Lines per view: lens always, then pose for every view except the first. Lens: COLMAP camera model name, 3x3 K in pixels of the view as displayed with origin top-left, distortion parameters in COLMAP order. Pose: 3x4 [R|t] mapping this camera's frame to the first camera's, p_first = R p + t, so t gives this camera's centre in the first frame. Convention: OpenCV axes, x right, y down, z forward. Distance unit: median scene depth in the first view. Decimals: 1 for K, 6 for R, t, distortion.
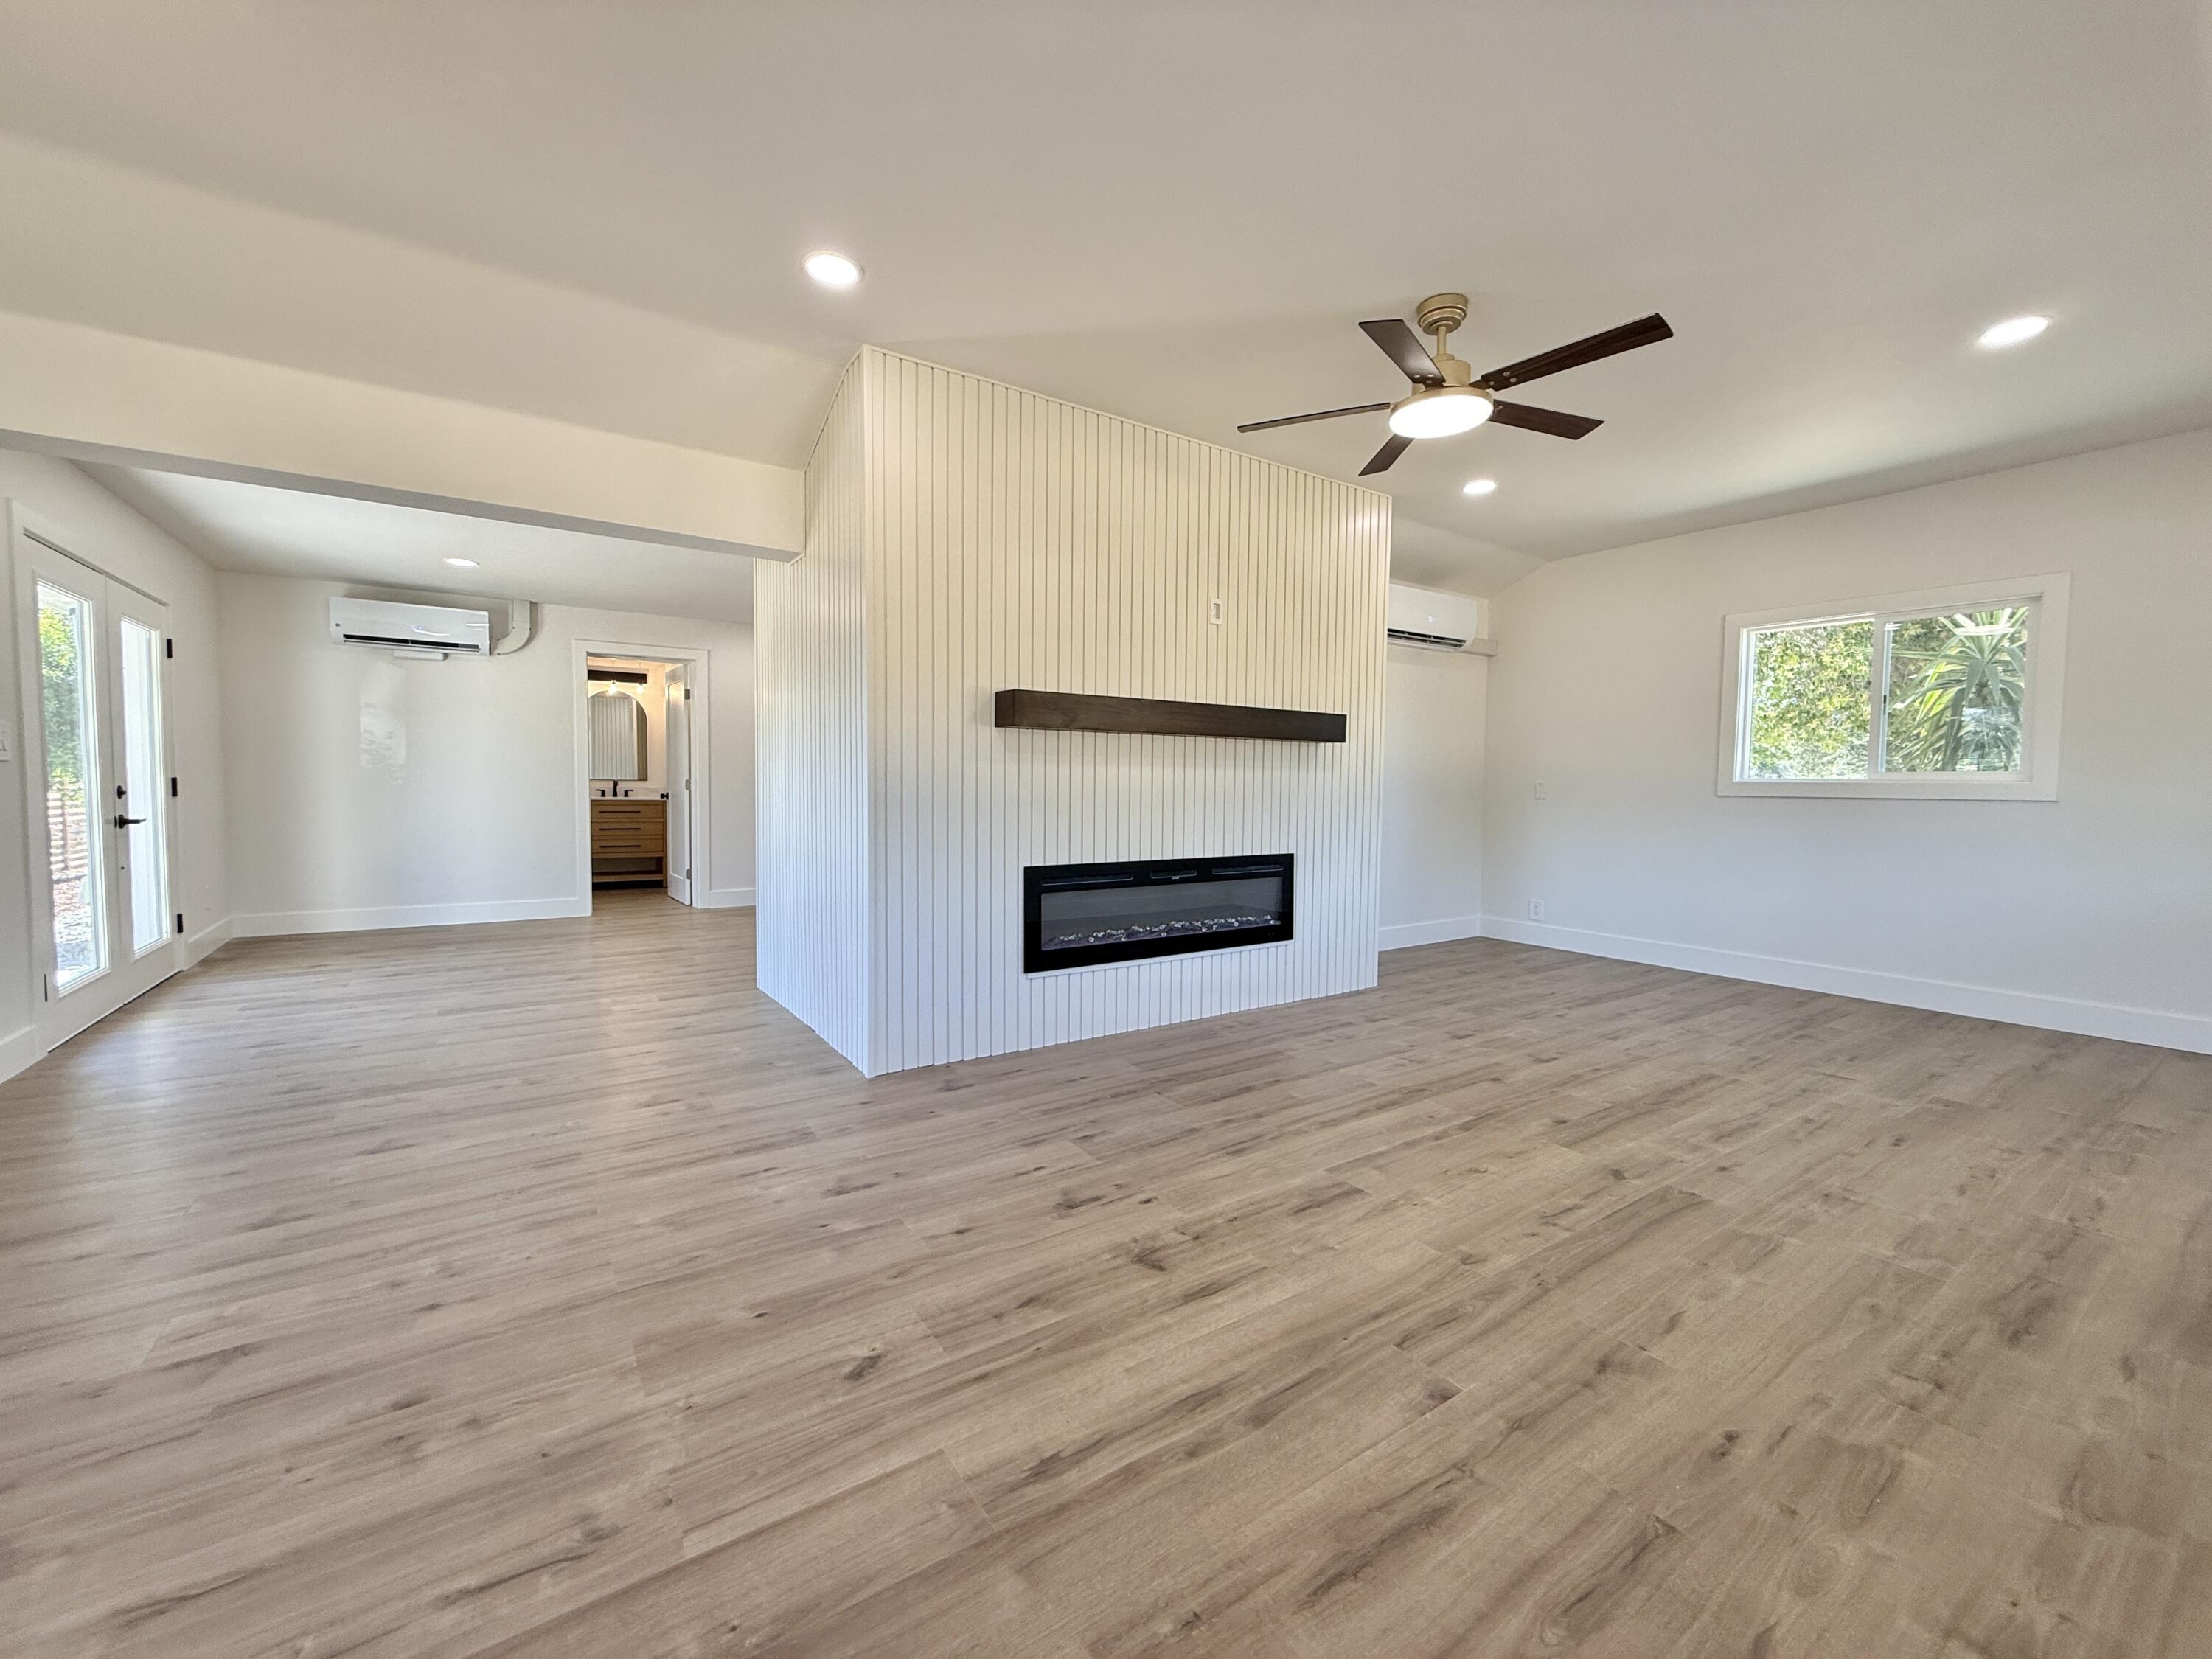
lens RADIAL K [[879.1, 0, 1099.8], [0, 879.1, 824.9], [0, 0, 1]] dist [0.000498, 0.000344]
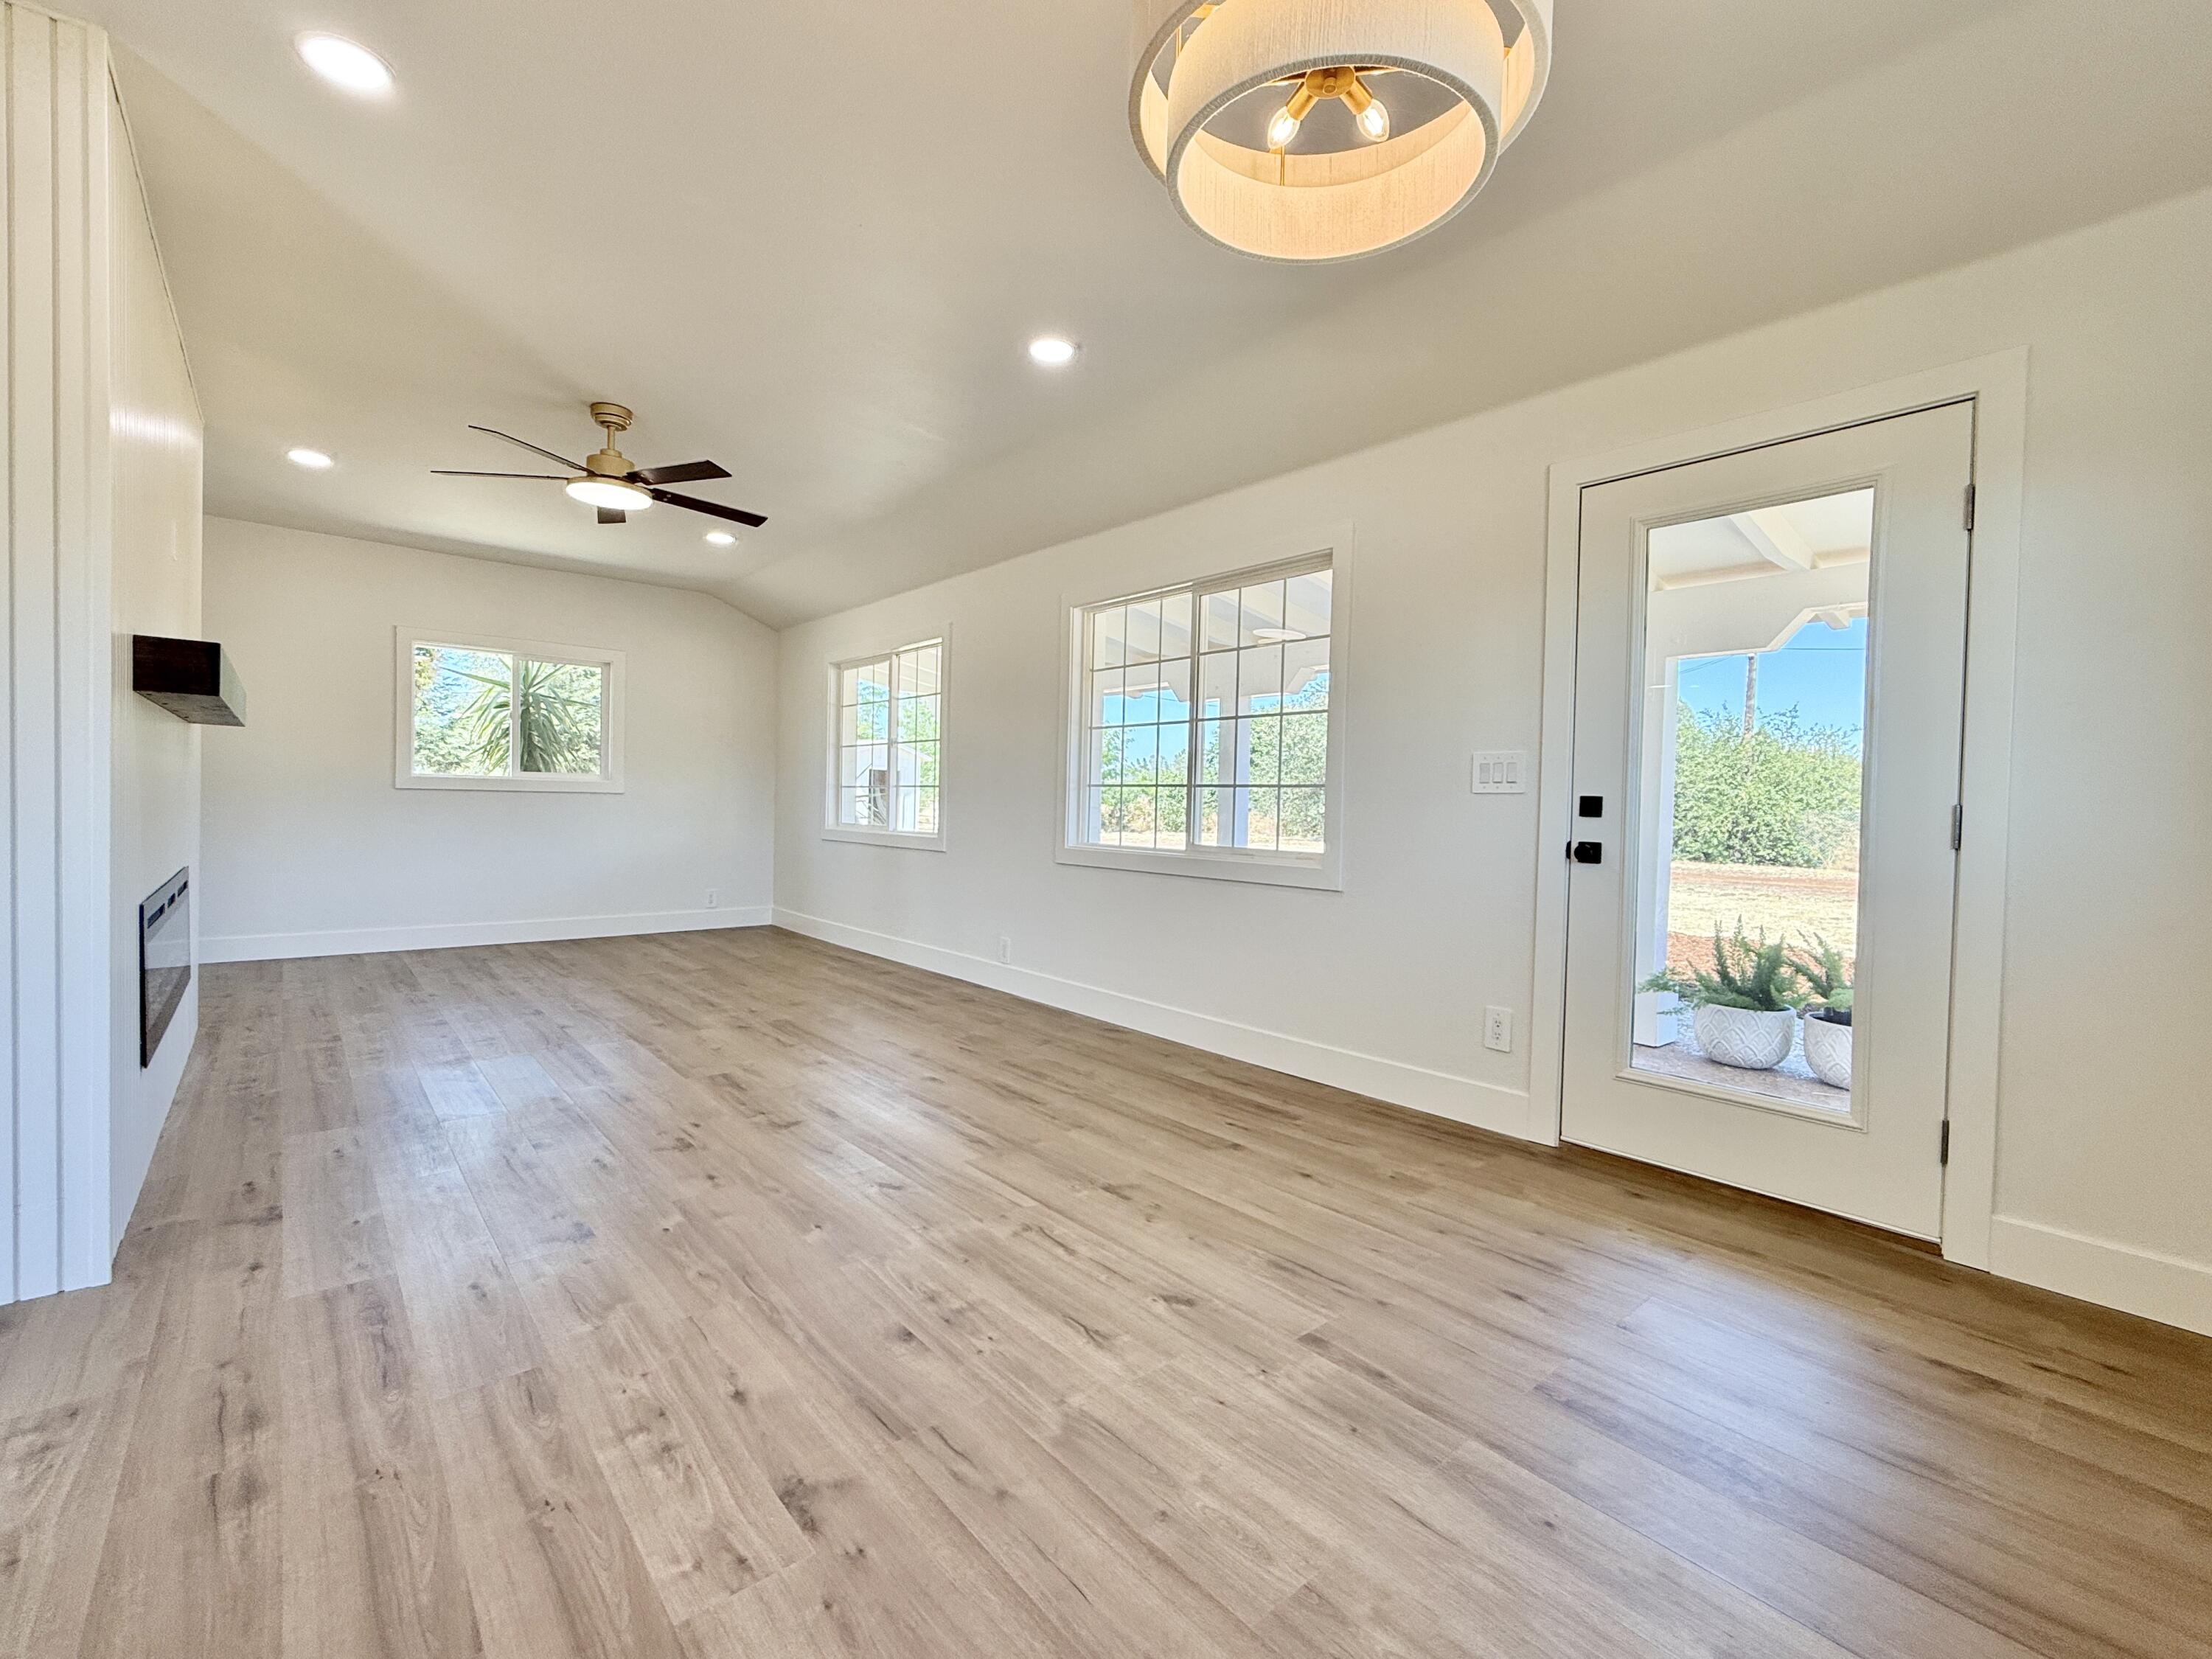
lens RADIAL K [[962.2, 0, 1106.0], [0, 962.2, 829.5], [0, 0, 1]] dist [-0.002620, -0.000307]
pose [[-0.116266, -0.043033, 0.992285, -0.948850], [0.020980, 0.998732, 0.045771, -0.027813], [-0.992996, 0.026140, -0.115216, 0.402498]]
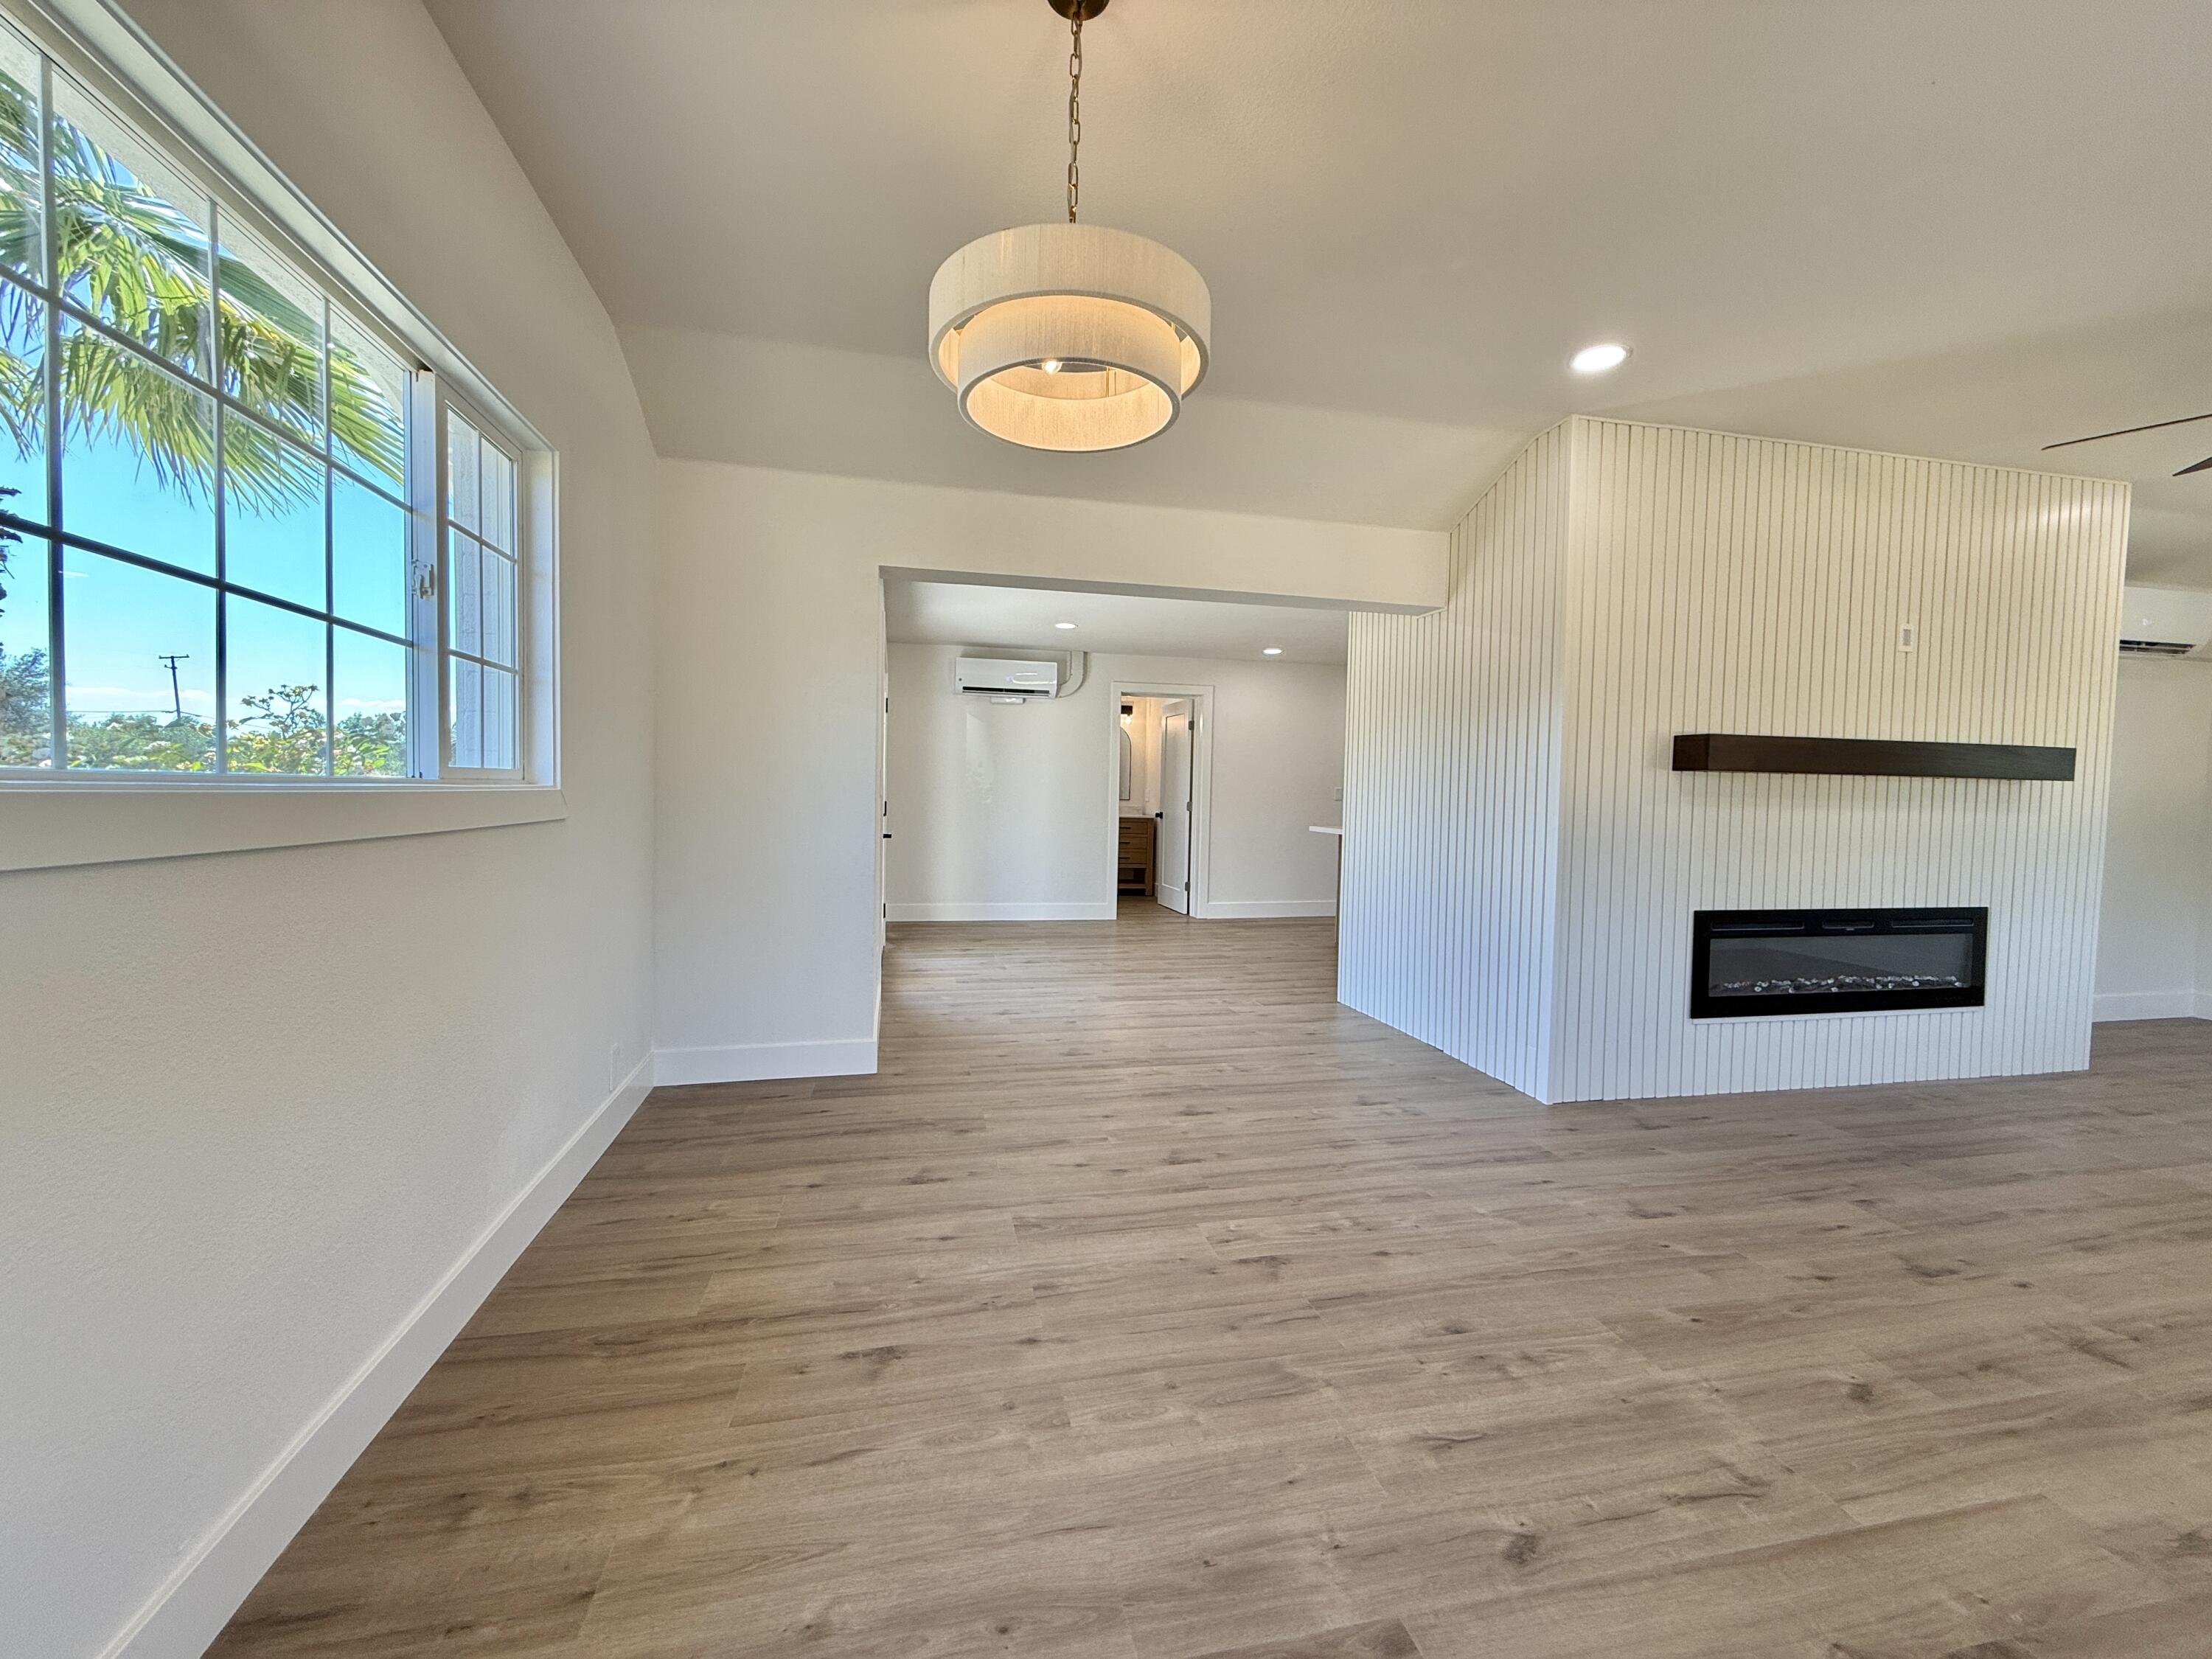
lens RADIAL K [[879.1, 0, 1099.8], [0, 879.1, 824.9], [0, 0, 1]] dist [0.000498, 0.000344]
pose [[0.930291, 0.022358, -0.366140, -0.378950], [-0.026912, 0.999611, -0.007337, -0.025609], [0.365833, 0.016679, 0.930531, -0.183162]]
